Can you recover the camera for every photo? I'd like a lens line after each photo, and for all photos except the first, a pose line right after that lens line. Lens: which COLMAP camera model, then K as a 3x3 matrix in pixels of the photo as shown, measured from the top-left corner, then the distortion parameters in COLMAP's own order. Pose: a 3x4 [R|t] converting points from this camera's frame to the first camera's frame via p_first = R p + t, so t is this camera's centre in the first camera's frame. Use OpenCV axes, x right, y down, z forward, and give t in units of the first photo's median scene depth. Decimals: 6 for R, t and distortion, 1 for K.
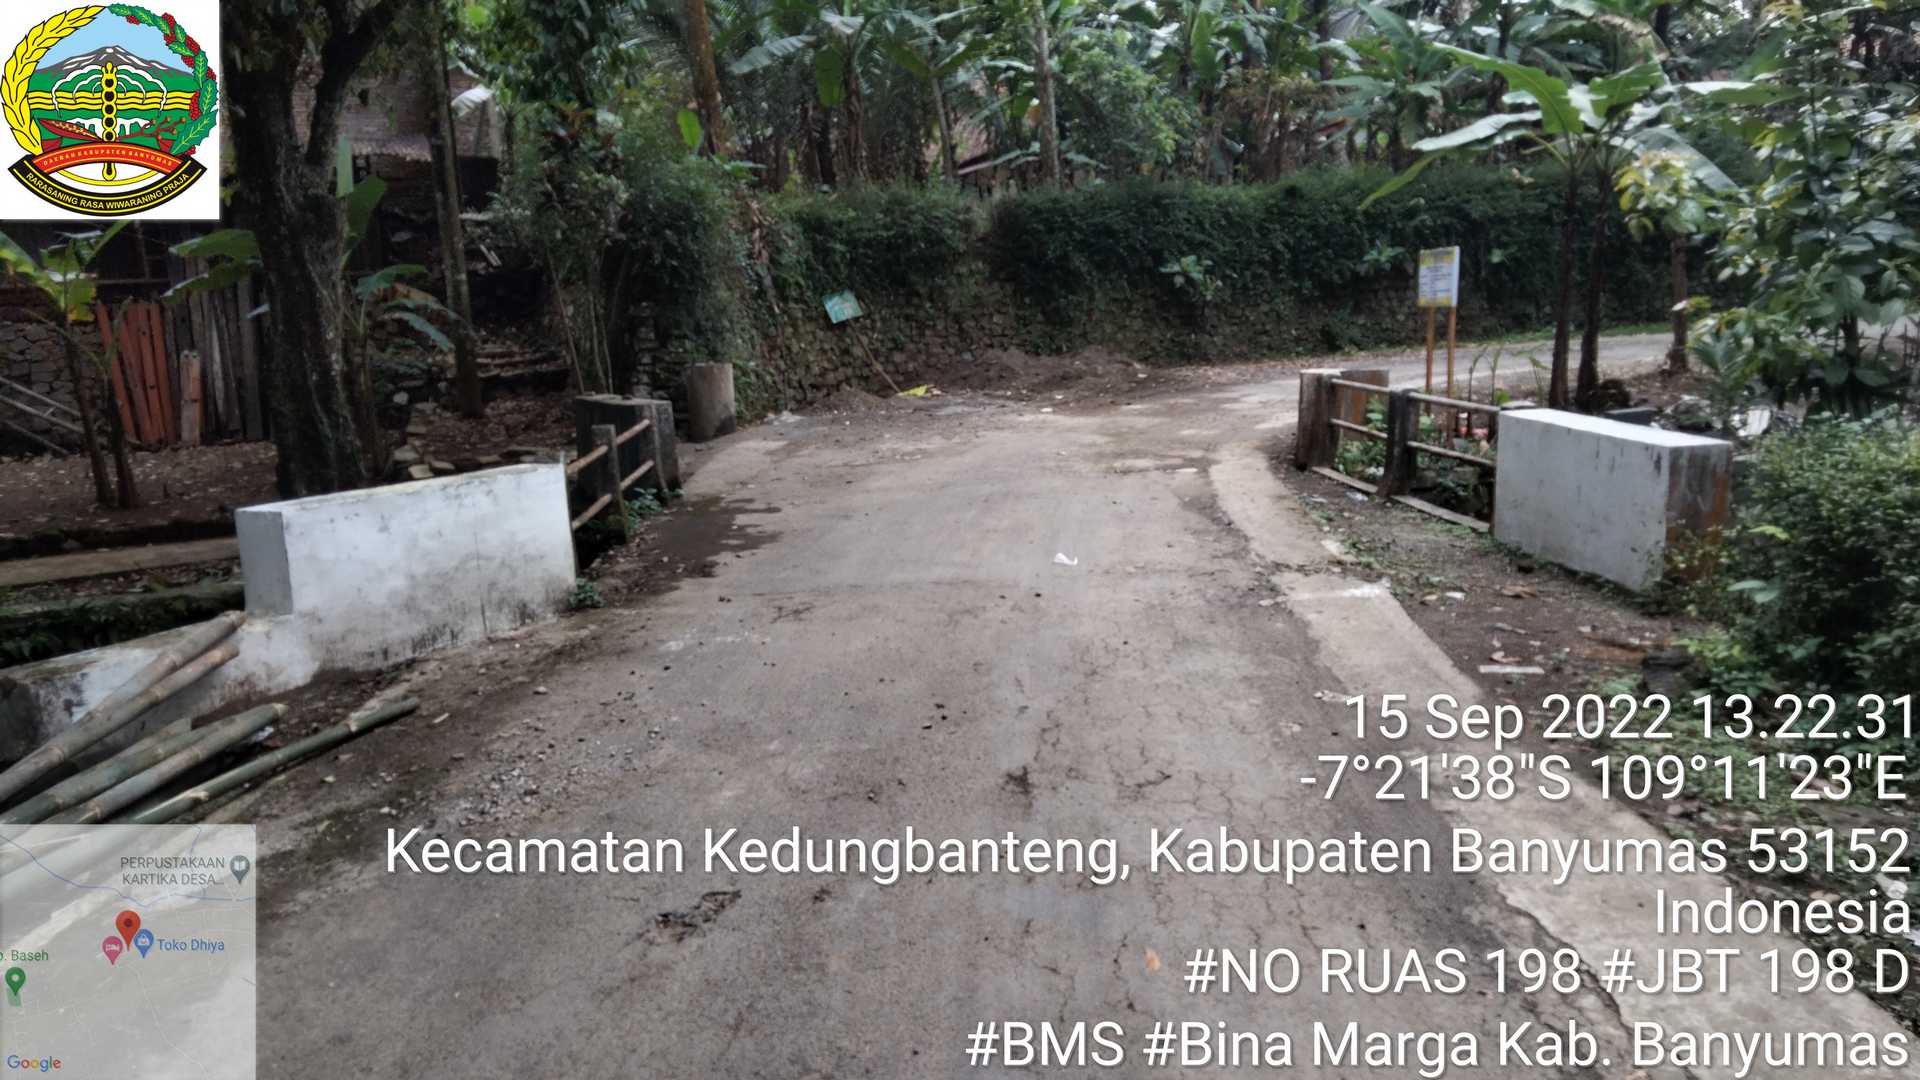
lens RADIAL K [[1397.4, 0, 956.6], [0, 1397.4, 539.8], [0, 0, 1]] dist [0.021549, 0.002492]
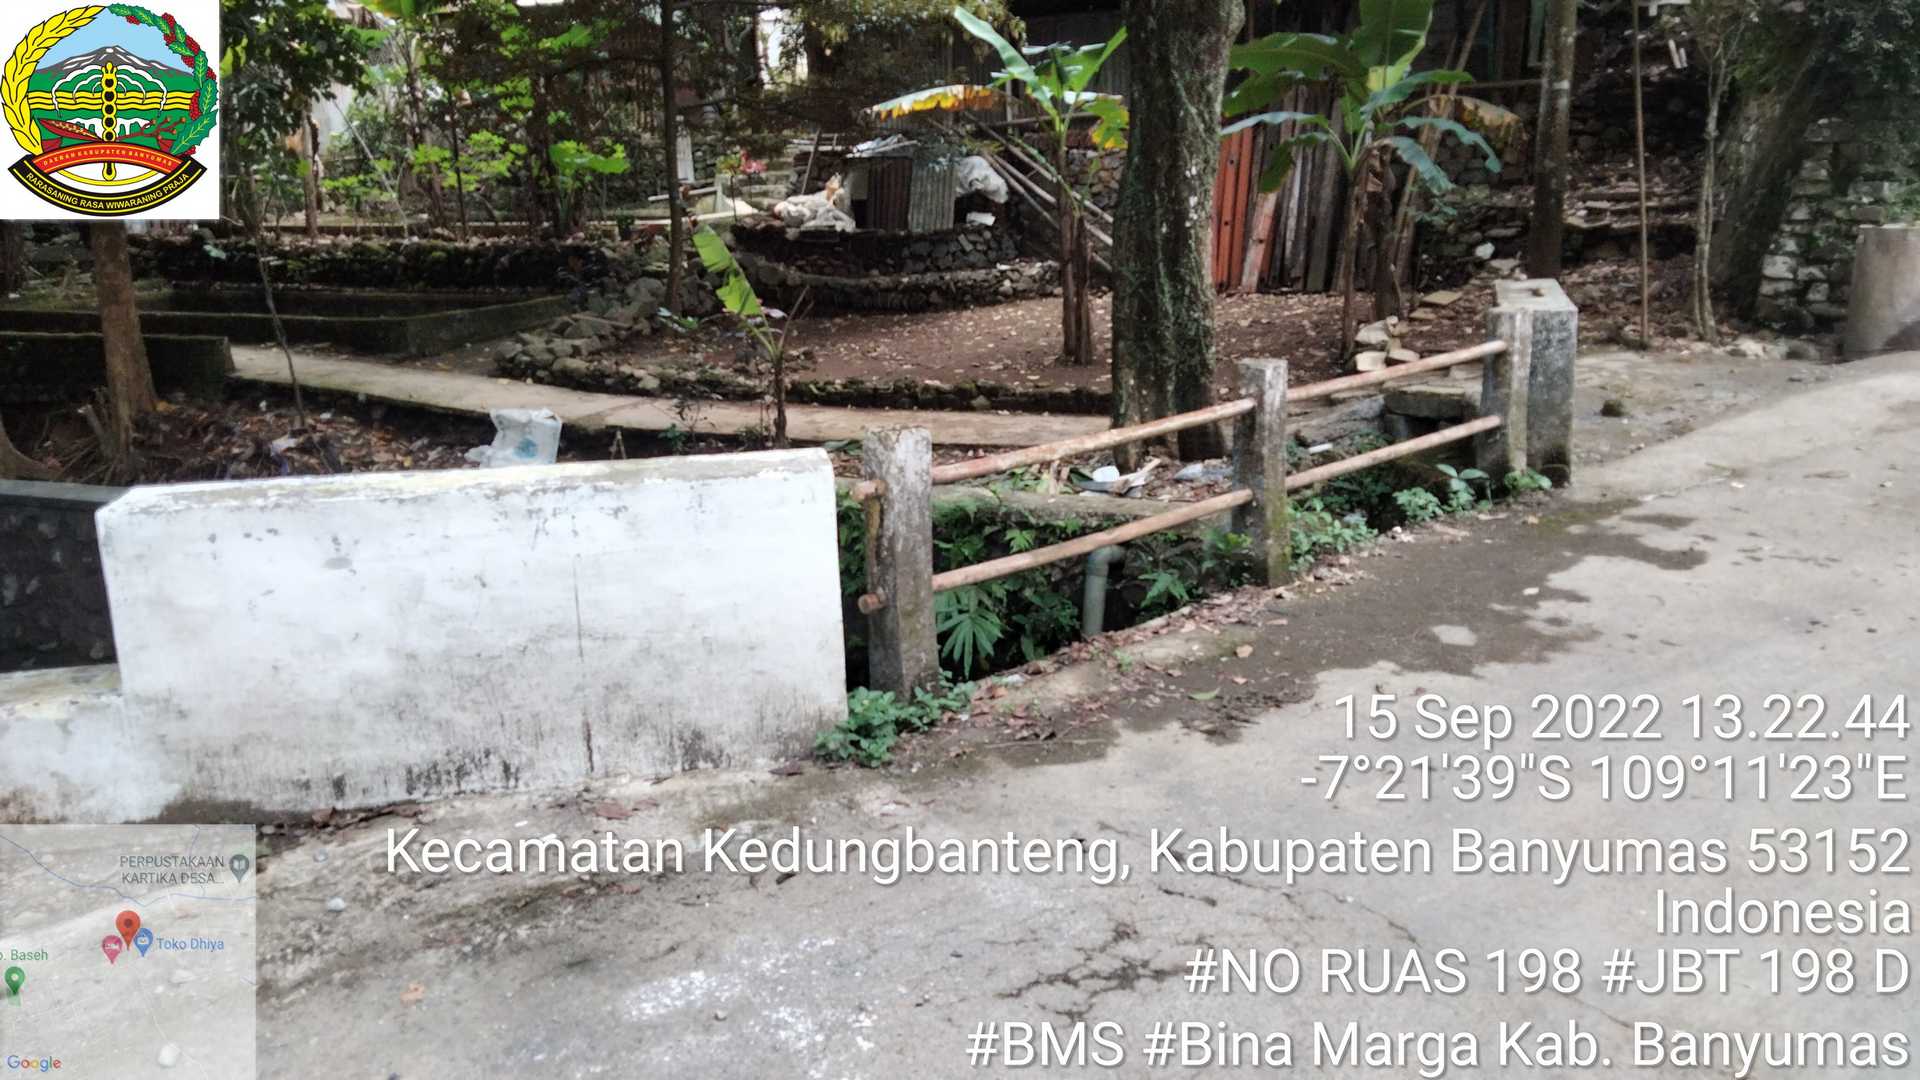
lens RADIAL K [[1397.4, 0, 957.3], [0, 1397.4, 541.8], [0, 0, 1]] dist [0.021549, 0.002492]
pose [[0.619568, 0.219253, -0.753700, 0.113615], [-0.127232, 0.975551, 0.179200, -0.123133], [0.774563, -0.015131, 0.632316, 0.753429]]
